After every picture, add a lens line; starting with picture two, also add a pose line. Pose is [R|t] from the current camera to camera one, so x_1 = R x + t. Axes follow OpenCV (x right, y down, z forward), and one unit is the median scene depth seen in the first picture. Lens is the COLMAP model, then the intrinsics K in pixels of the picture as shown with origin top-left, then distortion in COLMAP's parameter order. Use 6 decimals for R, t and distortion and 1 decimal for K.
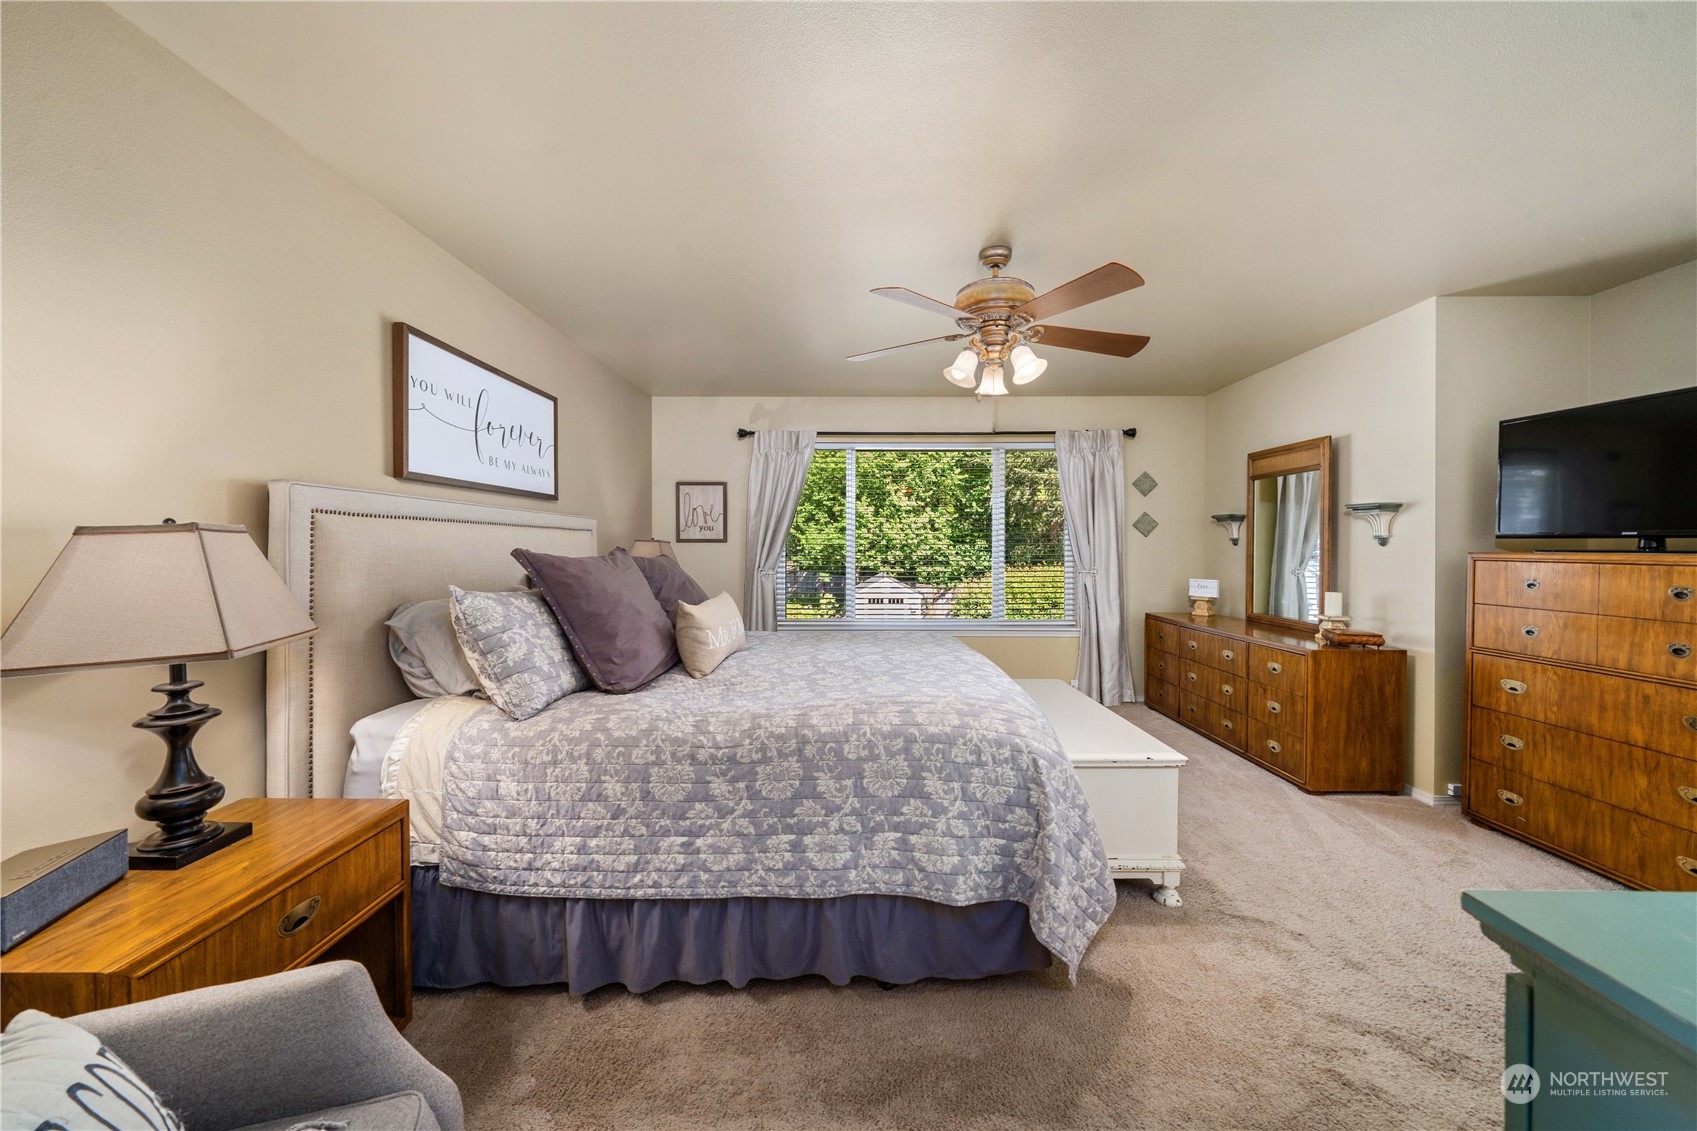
lens RADIAL K [[581.0, 0, 844.2], [0, 581.0, 556.1], [0, 0, 1]] dist [-0.010872, -0.000439]
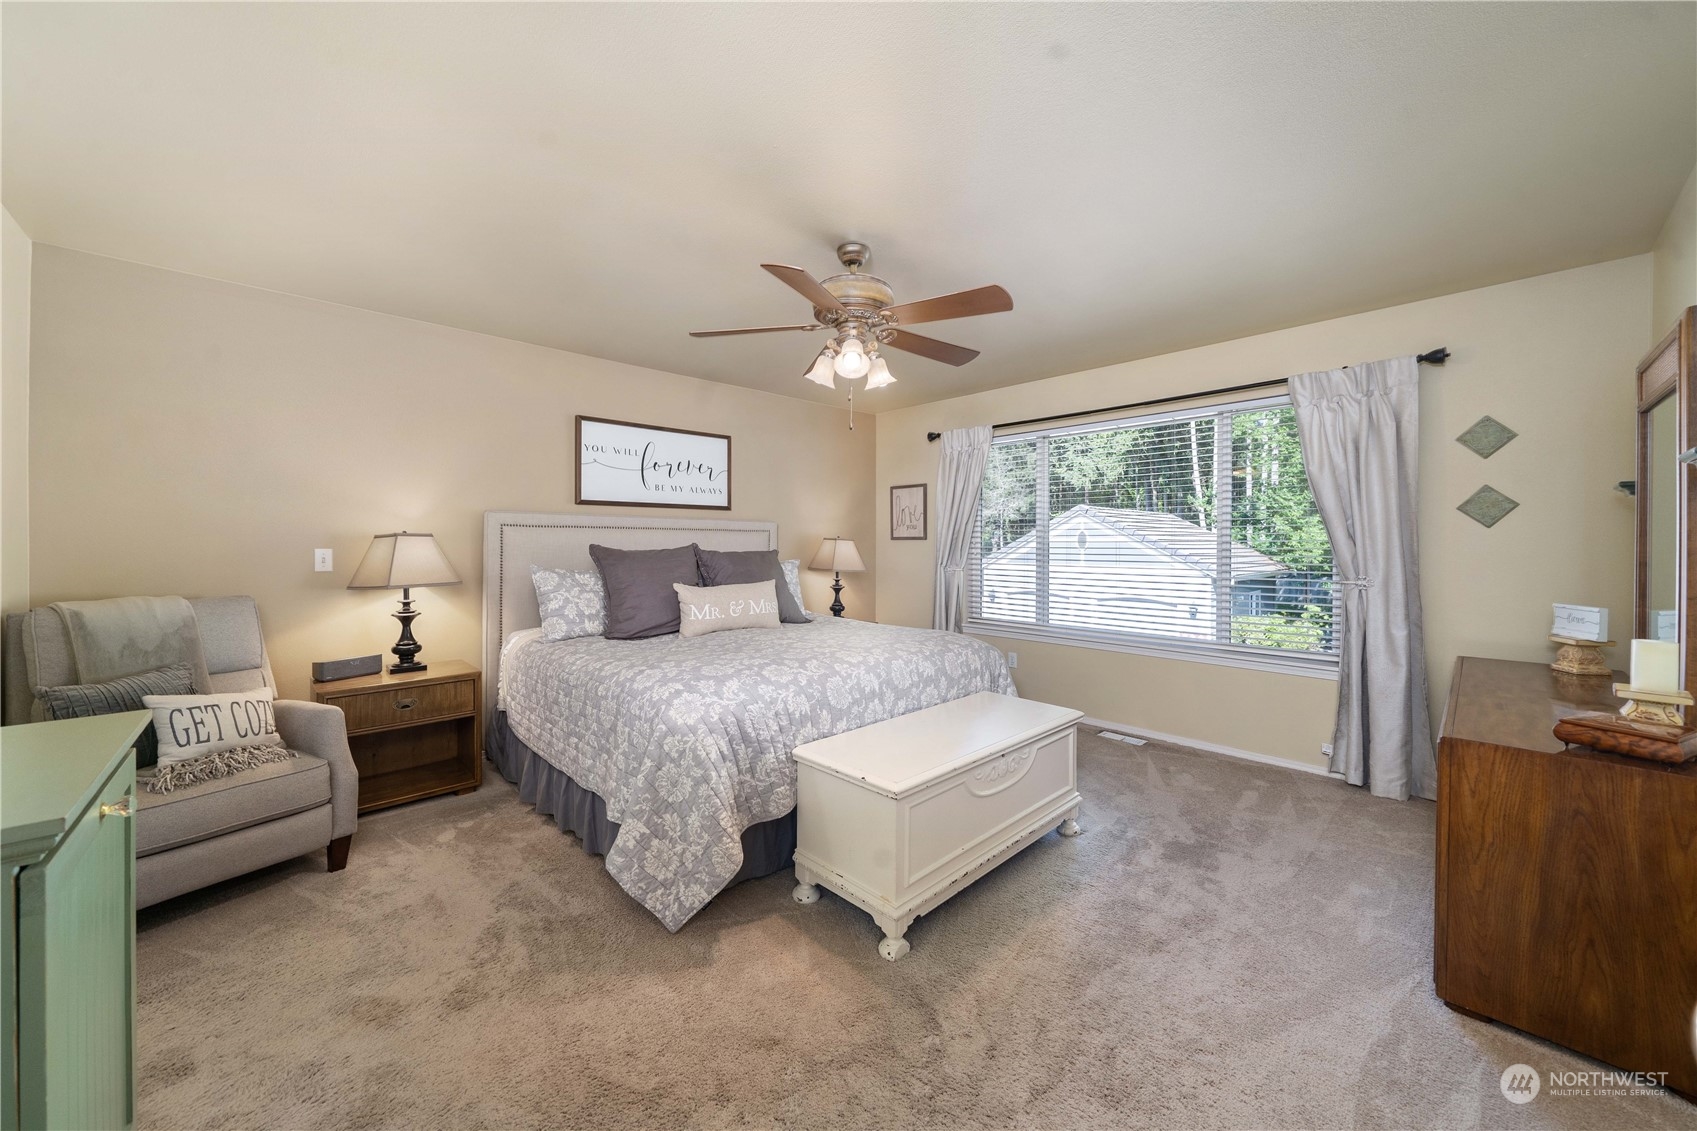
lens RADIAL K [[581.0, 0, 845.1], [0, 581.0, 551.0], [0, 0, 1]] dist [-0.010872, -0.000439]
pose [[0.717579, 0.009122, -0.696417, 0.835504], [-0.012796, 0.999918, -0.000087, -0.002232], [0.696360, 0.008973, 0.717637, 0.245641]]
